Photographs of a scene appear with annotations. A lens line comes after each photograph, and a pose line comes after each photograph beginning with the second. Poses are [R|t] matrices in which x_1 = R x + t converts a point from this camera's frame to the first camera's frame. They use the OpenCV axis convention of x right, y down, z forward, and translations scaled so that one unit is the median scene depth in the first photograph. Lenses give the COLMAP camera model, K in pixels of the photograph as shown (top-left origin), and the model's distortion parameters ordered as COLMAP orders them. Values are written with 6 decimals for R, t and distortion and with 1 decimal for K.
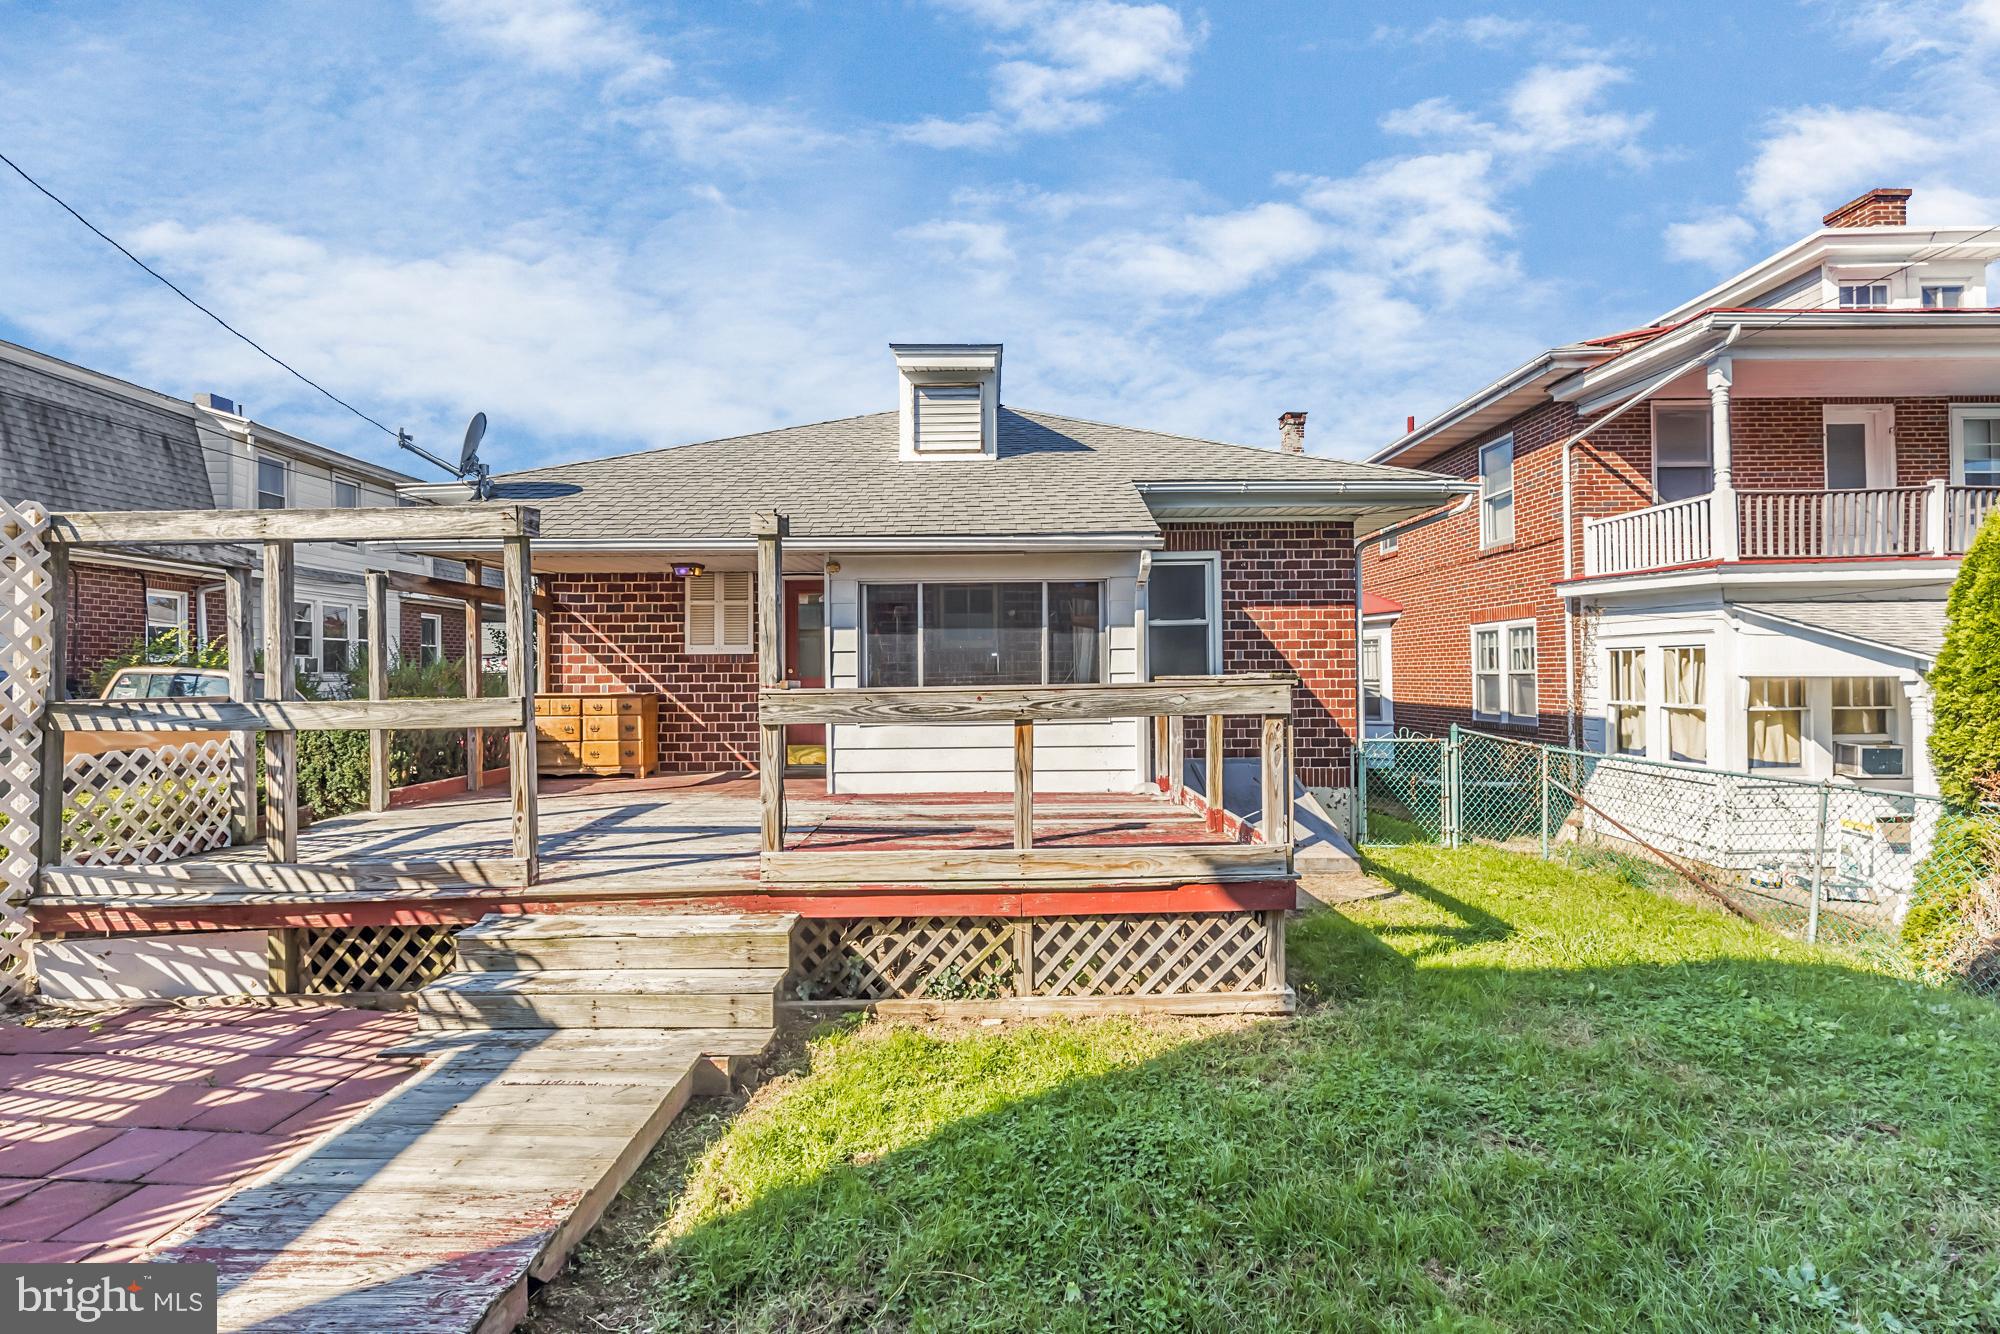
lens RADIAL K [[893.9, 0, 1003.8], [0, 893.9, 654.8], [0, 0, 1]] dist [-0.001634, 0.000149]
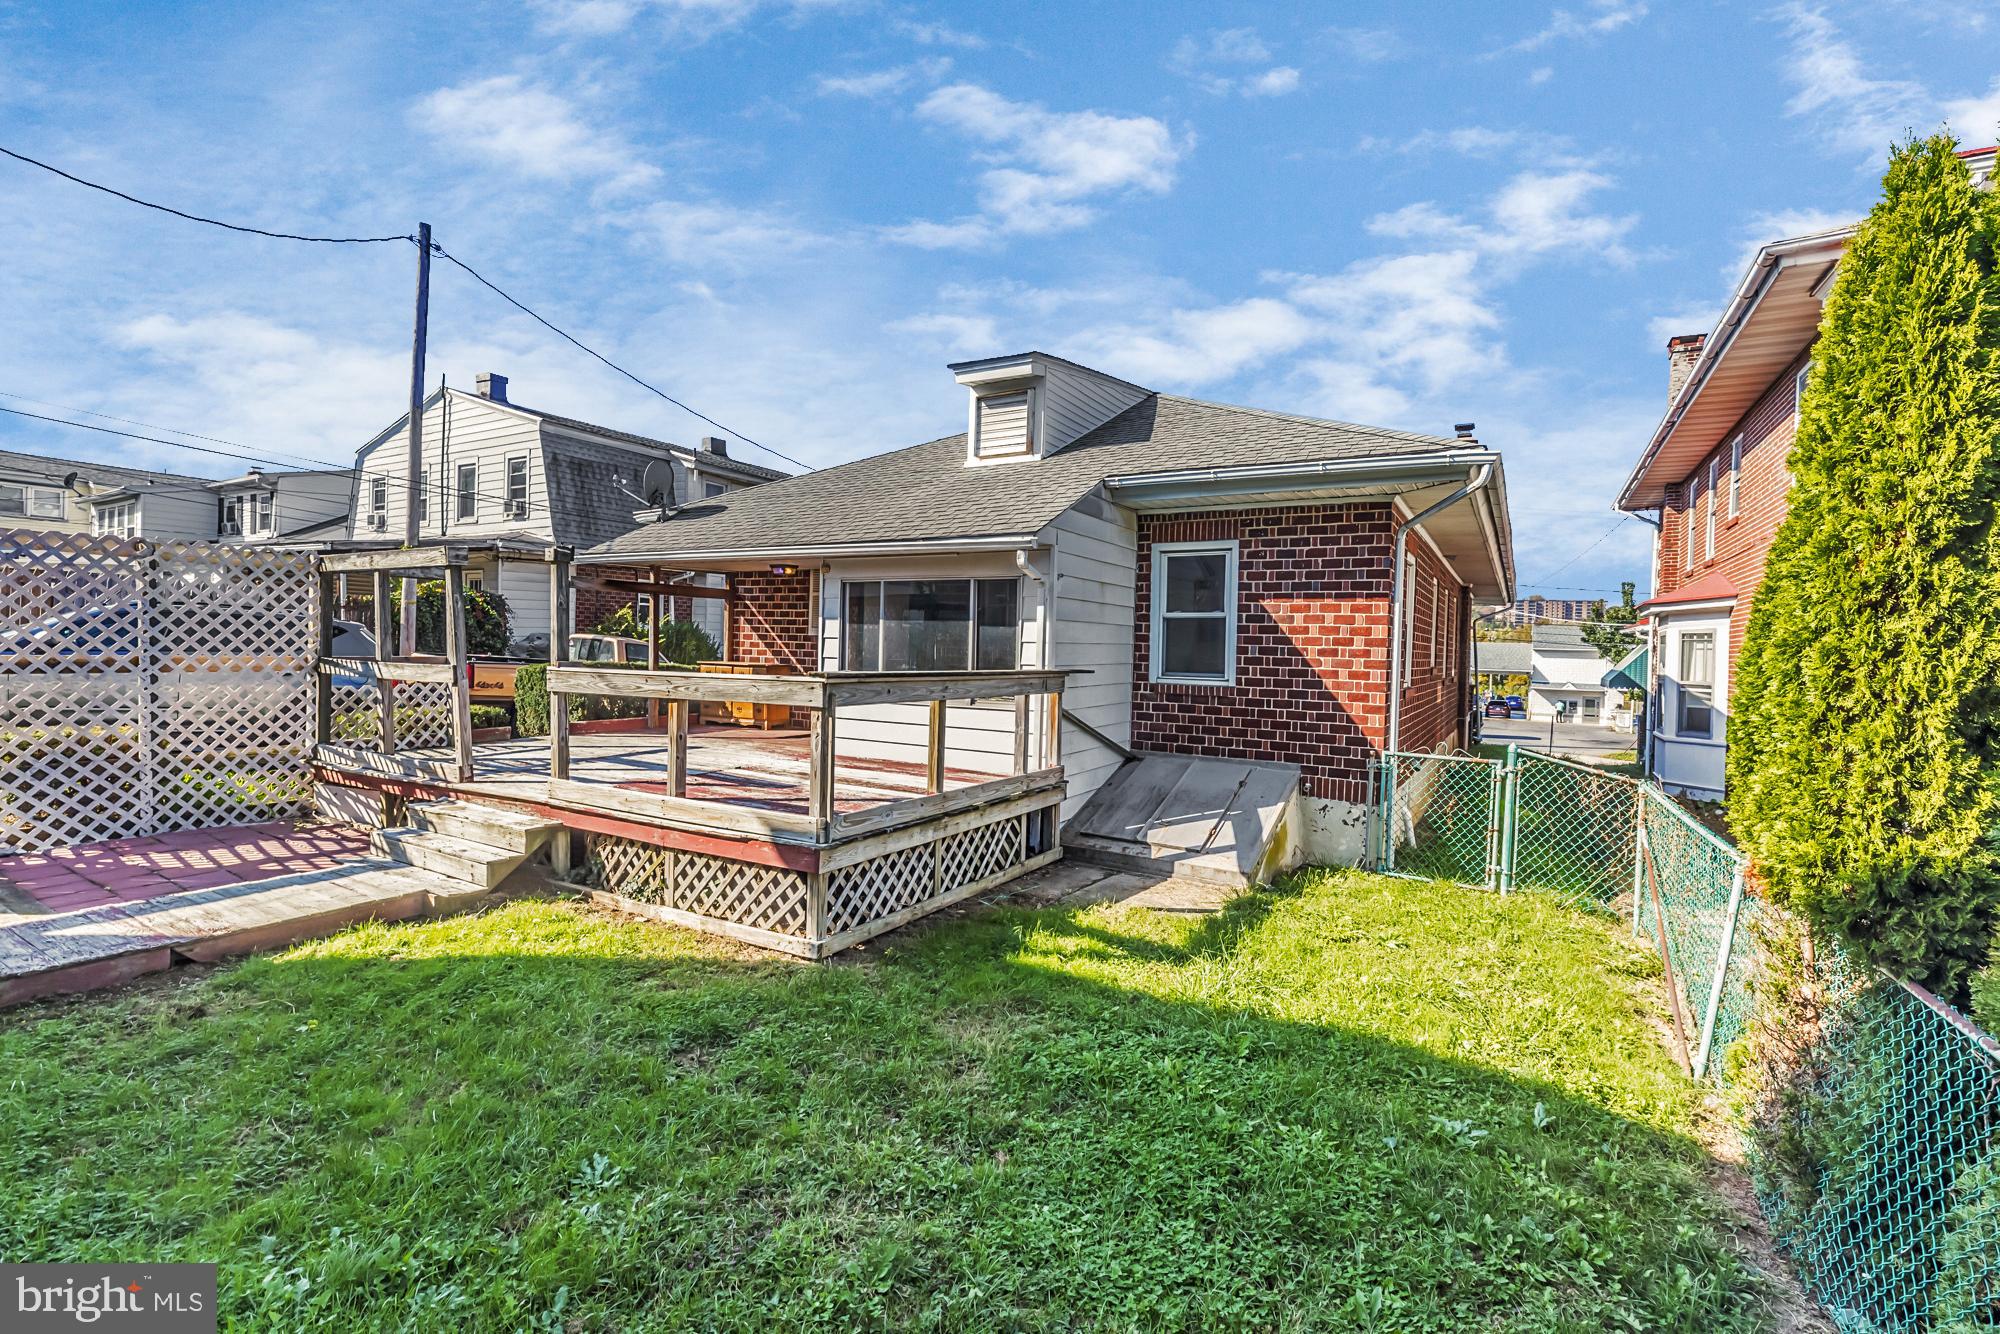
lens RADIAL K [[886.1, 0, 990.8], [0, 886.1, 661.9], [0, 0, 1]] dist [0.003771, 0.000520]
pose [[0.858555, 0.040297, -0.511136, 0.506549], [-0.021747, 0.998872, 0.042220, -0.021351], [0.512260, -0.025132, 0.858463, 0.057072]]
